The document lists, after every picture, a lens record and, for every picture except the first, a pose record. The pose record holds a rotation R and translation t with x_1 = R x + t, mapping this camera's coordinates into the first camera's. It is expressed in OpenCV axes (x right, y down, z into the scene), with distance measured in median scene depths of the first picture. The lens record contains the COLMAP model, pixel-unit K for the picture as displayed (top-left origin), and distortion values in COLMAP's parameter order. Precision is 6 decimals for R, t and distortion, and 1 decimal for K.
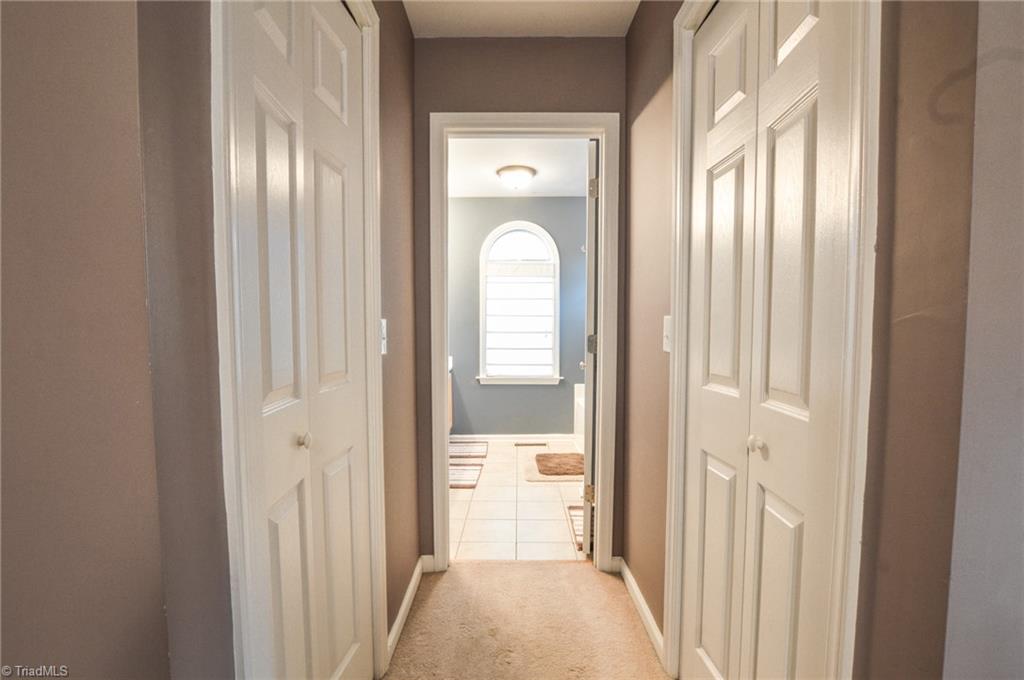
lens RADIAL K [[464.7, 0, 512.0], [0, 464.7, 340.0], [0, 0, 1]] dist [-0.028375, 0.000151]
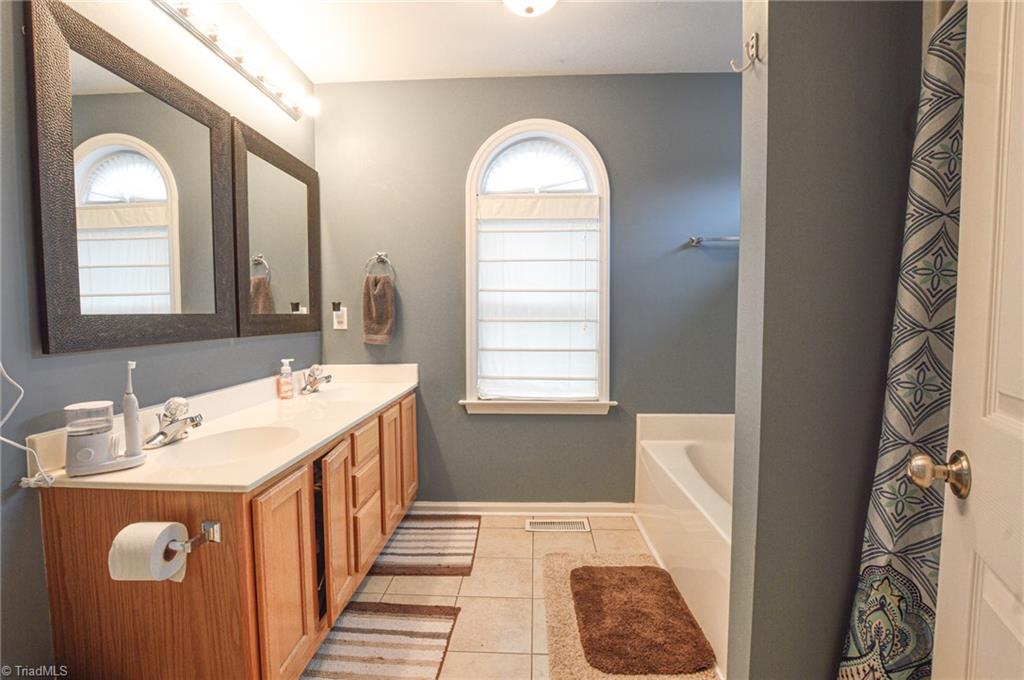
lens RADIAL K [[464.7, 0, 512.0], [0, 464.7, 340.0], [0, 0, 1]] dist [-0.028375, 0.000151]
pose [[0.999316, -0.000977, -0.036981, 0.006534], [0.002042, 0.999584, 0.028784, -0.009654], [0.036937, -0.028840, 0.998901, 0.445118]]
